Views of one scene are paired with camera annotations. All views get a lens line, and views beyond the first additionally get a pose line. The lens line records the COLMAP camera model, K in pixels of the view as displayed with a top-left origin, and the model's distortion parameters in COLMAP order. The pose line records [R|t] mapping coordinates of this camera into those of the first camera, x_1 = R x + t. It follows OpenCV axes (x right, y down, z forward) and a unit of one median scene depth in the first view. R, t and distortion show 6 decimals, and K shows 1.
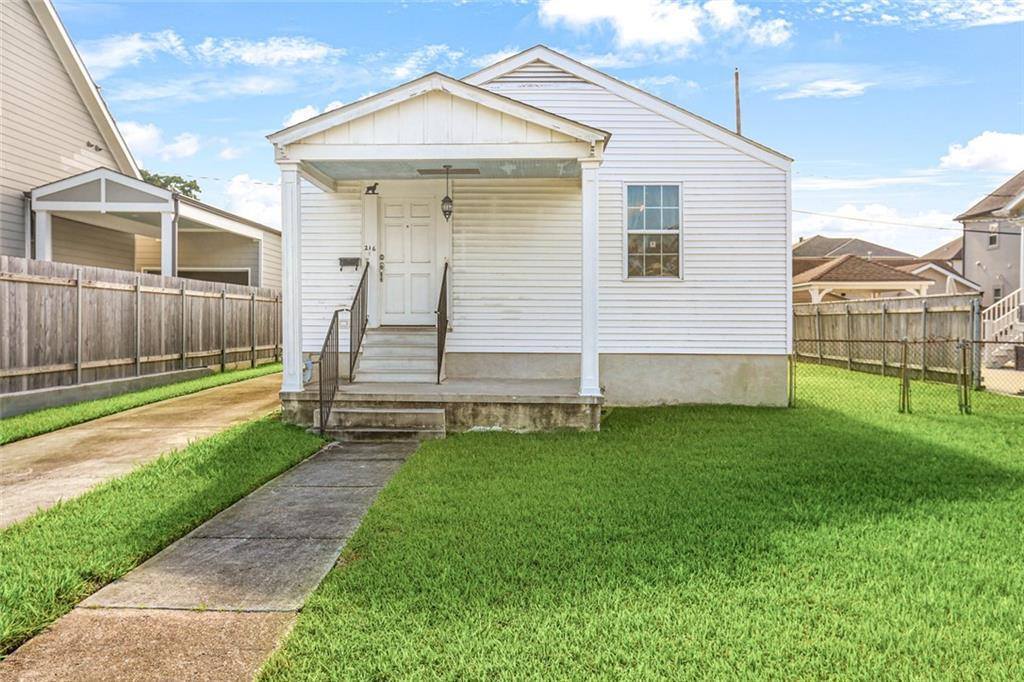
lens RADIAL K [[938.7, 0, 512.0], [0, 938.7, 341.0], [0, 0, 1]] dist [0.040771, 0.011261]
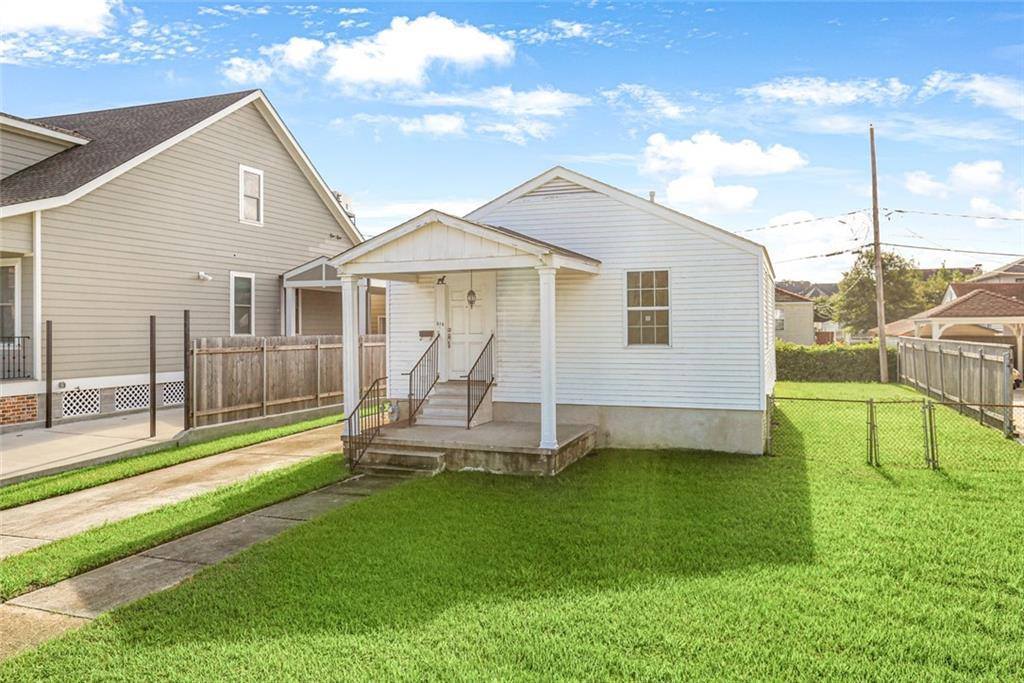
lens RADIAL K [[769.4, 0, 512.0], [0, 769.4, 341.5], [0, 0, 1]] dist [0.002410, 0.003929]
pose [[0.941927, -0.001303, -0.335815, 0.322906], [0.001484, 0.999999, 0.000281, -0.073279], [0.335814, -0.000763, 0.941928, -0.015861]]
